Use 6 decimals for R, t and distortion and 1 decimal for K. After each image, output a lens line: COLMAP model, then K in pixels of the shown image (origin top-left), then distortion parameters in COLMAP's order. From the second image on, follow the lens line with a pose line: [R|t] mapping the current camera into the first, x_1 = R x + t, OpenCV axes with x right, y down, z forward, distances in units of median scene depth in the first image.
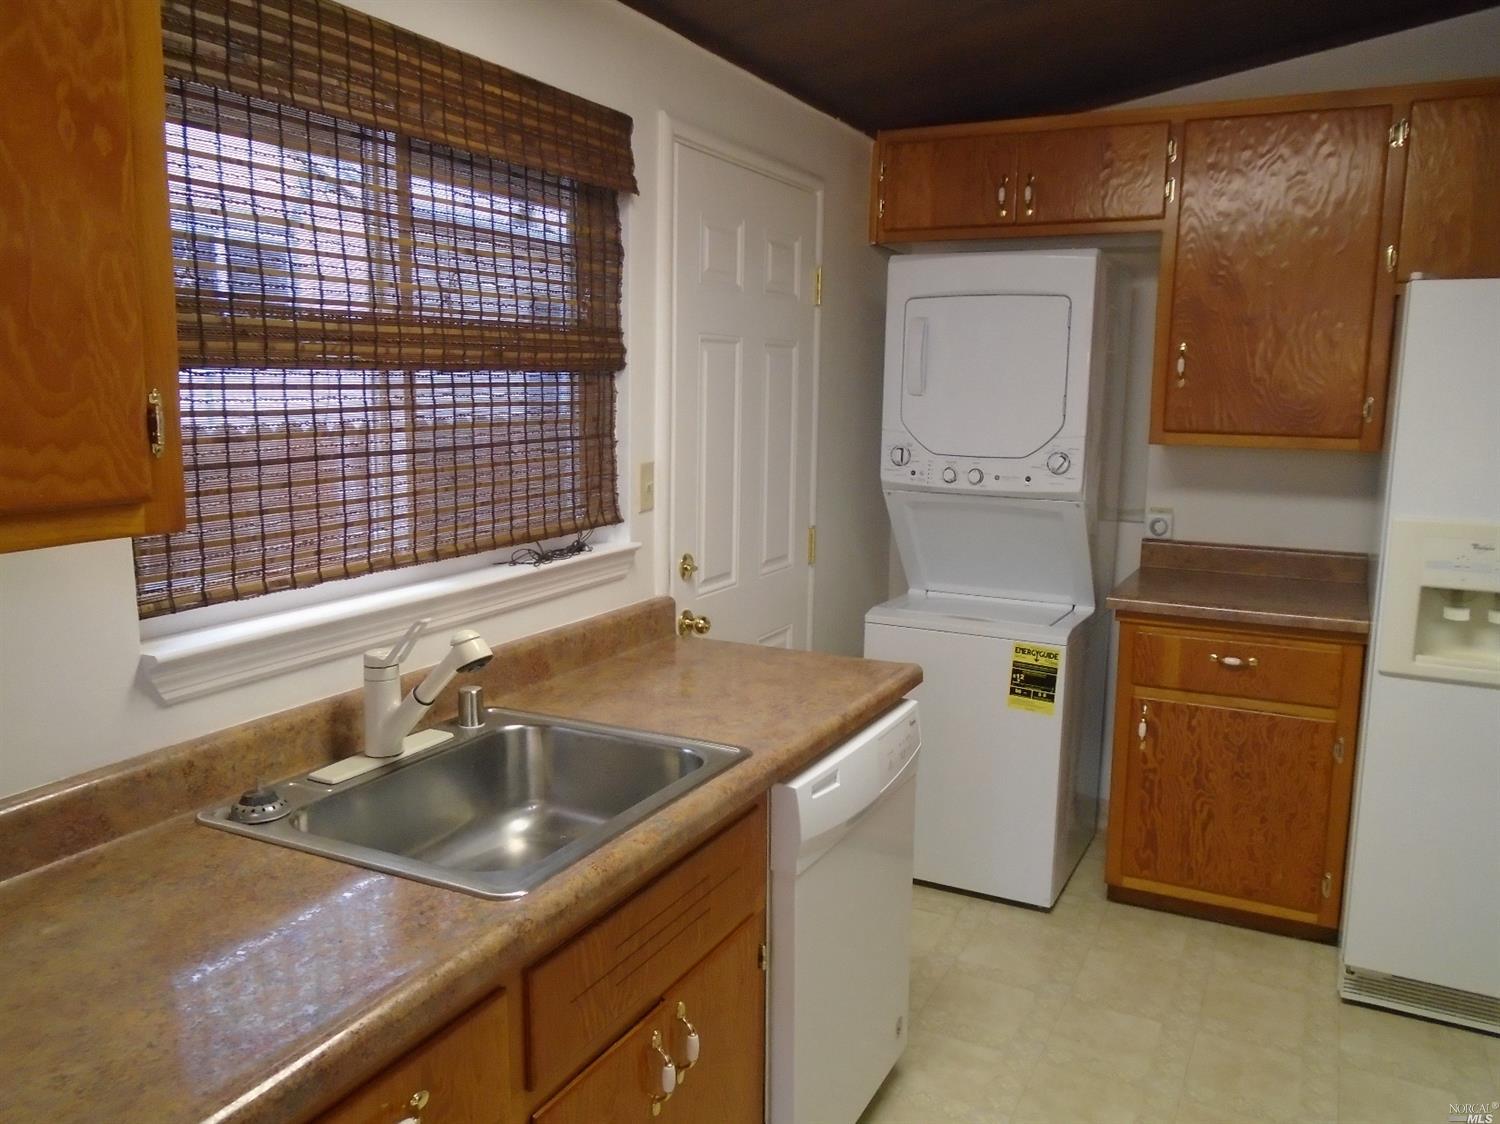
lens RADIAL K [[1170.1, 0, 745.2], [0, 1170.1, 556.7], [0, 0, 1]] dist [-0.010098, 0.010283]
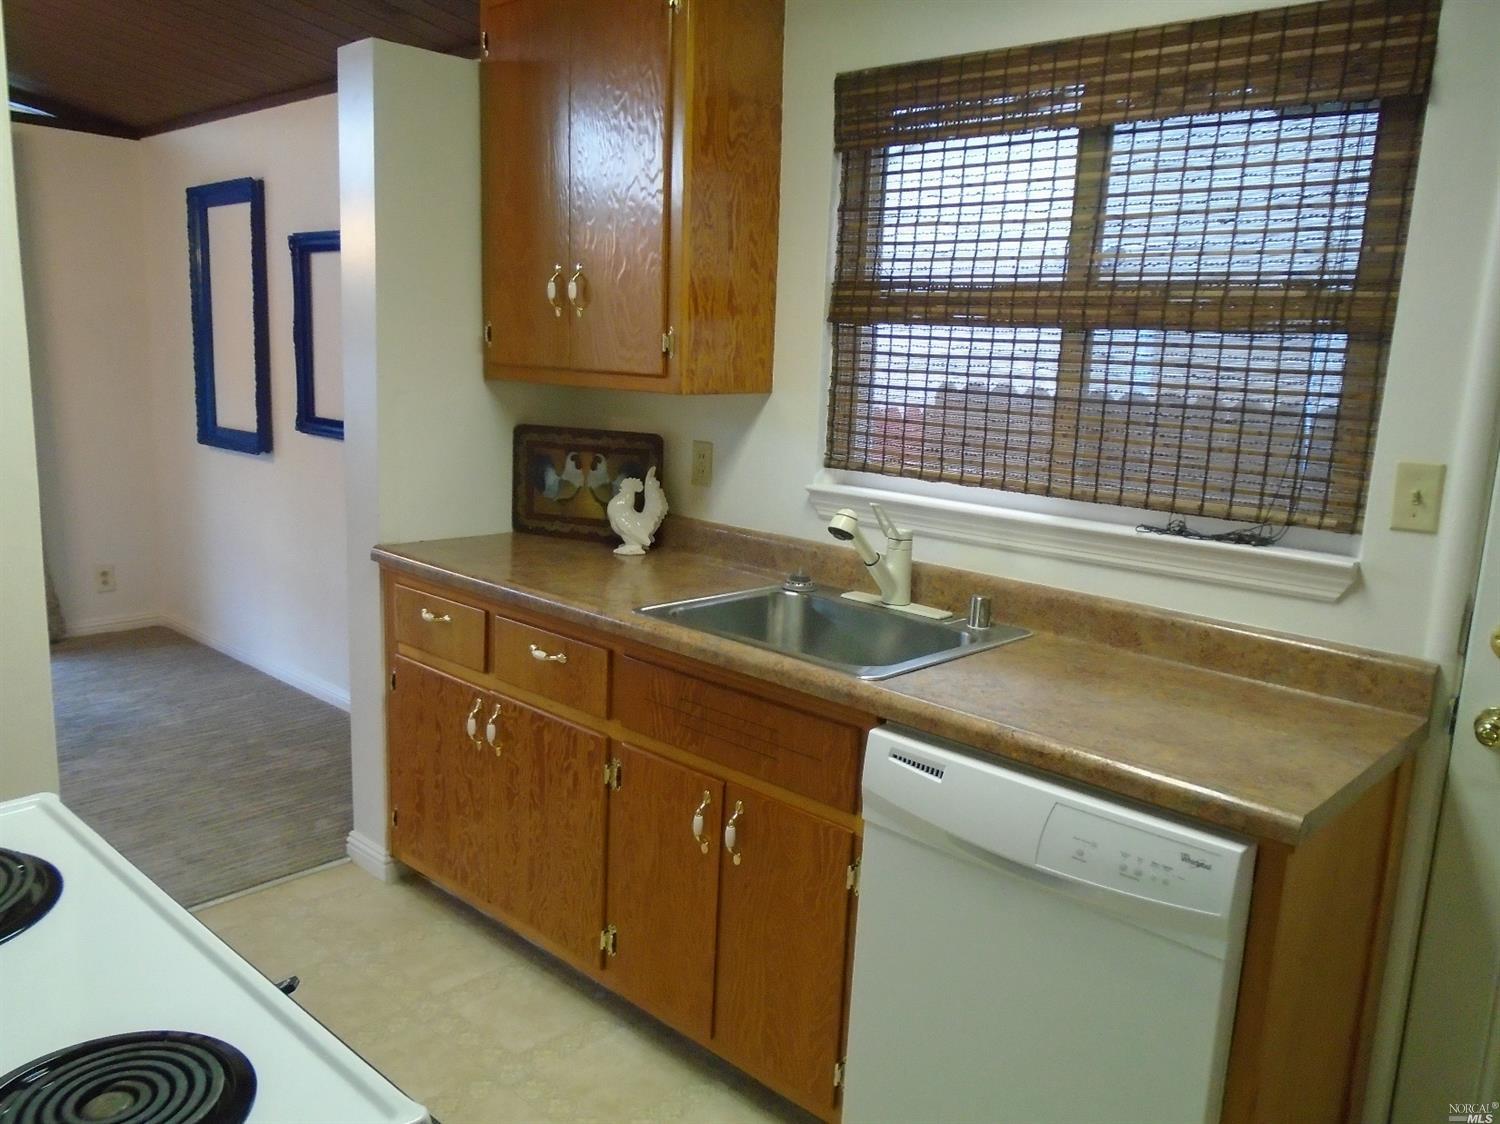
lens RADIAL K [[1170.1, 0, 745.2], [0, 1170.1, 556.7], [0, 0, 1]] dist [-0.010098, 0.010283]
pose [[-0.278278, 0.155848, -0.947773, 0.698831], [-0.186109, 0.959299, 0.212387, -0.097541], [0.942298, 0.235492, -0.237947, 0.771219]]
